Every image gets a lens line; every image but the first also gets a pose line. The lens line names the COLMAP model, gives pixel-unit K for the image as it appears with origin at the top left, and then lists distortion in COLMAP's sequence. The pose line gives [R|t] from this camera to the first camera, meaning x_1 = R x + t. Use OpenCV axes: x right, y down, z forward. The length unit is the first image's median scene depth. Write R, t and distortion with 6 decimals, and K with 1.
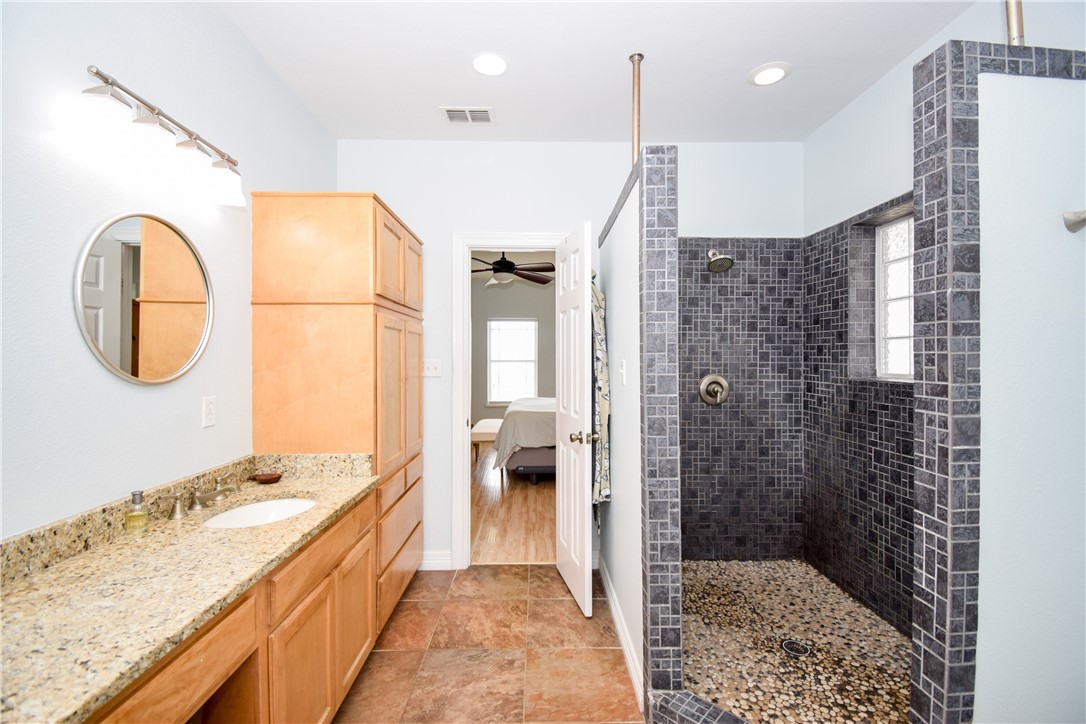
lens RADIAL K [[476.5, 0, 544.0], [0, 476.5, 359.1], [0, 0, 1]] dist [0.017935, -0.024347]
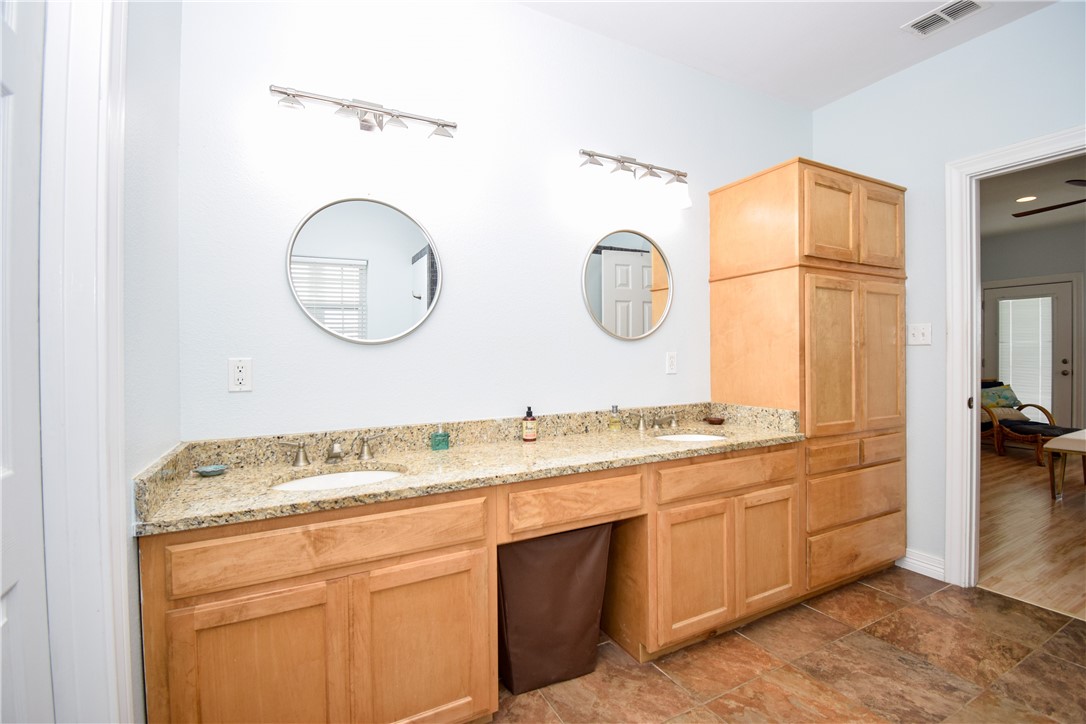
lens RADIAL K [[476.5, 0, 544.0], [0, 476.5, 359.1], [0, 0, 1]] dist [0.017935, -0.024347]
pose [[0.454647, 0.008949, -0.890627, 0.317466], [0.007006, 0.999883, 0.013623, 0.068470], [0.890644, -0.012433, 0.454531, 0.043550]]
